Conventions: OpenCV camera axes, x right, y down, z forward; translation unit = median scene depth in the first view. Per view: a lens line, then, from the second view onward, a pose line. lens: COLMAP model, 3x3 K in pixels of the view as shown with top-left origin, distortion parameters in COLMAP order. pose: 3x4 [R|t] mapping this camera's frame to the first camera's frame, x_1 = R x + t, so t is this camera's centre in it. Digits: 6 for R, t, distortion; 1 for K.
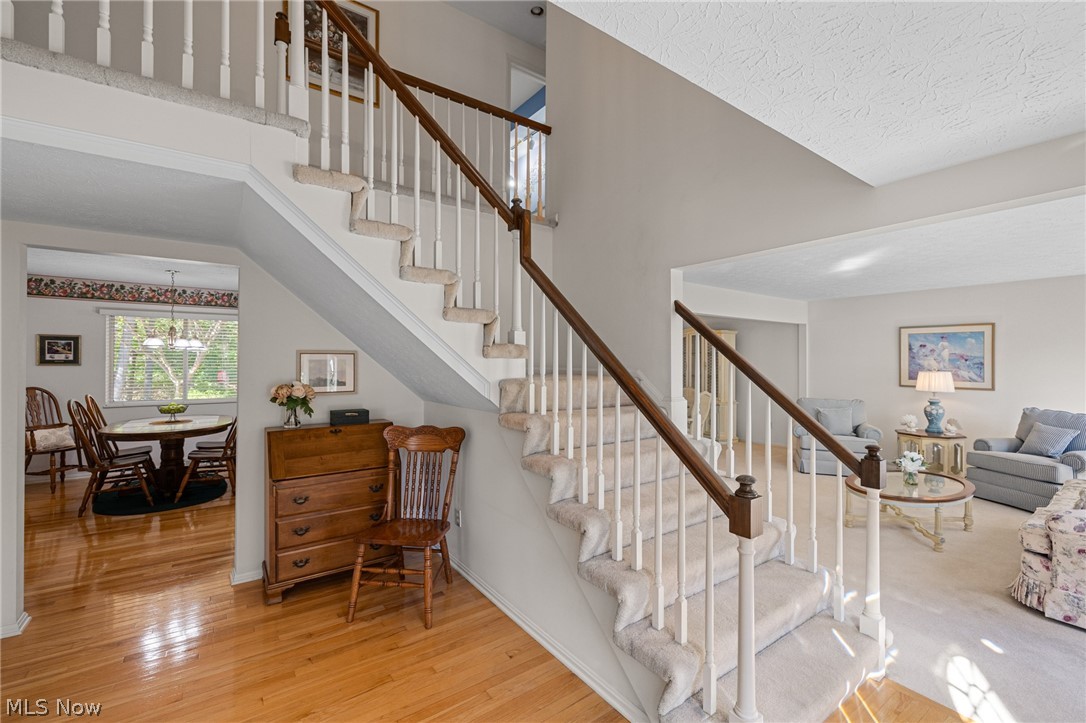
lens RADIAL K [[462.0, 0, 544.5], [0, 462.0, 360.7], [0, 0, 1]] dist [-0.002636, 0.001532]
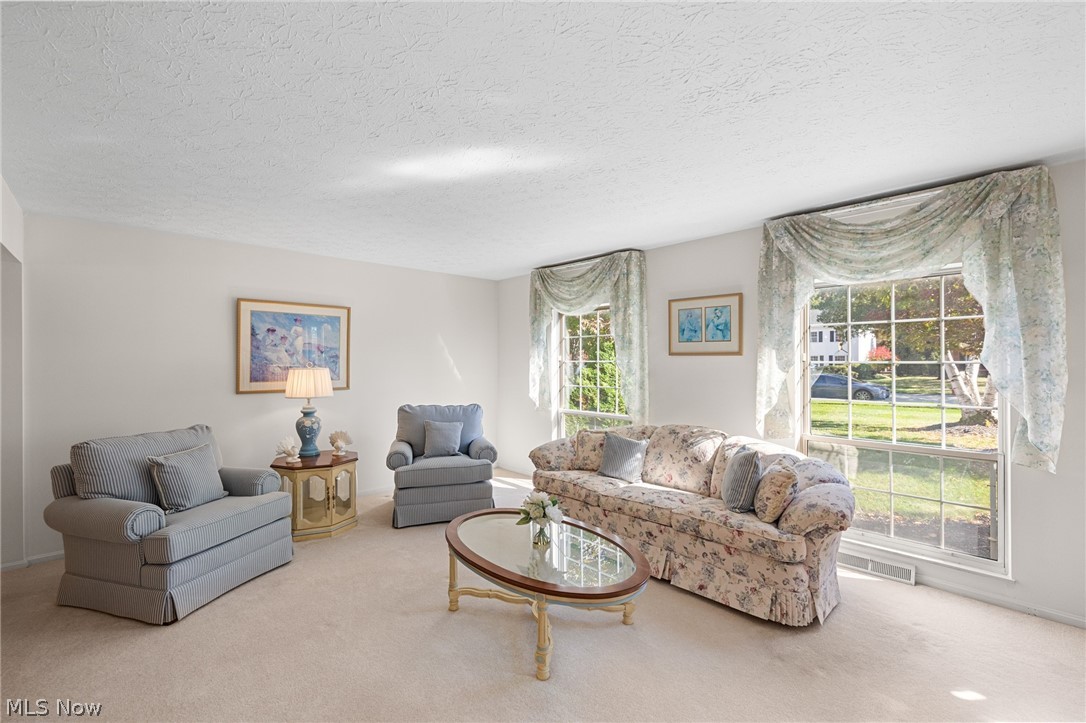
lens RADIAL K [[462.0, 0, 539.8], [0, 462.0, 357.3], [0, 0, 1]] dist [-0.002636, 0.001532]
pose [[-0.123679, 0.000327, 0.992322, 0.111691], [-0.000807, 1.000000, -0.000430, 0.007387], [-0.992322, -0.000854, -0.123679, 0.742700]]
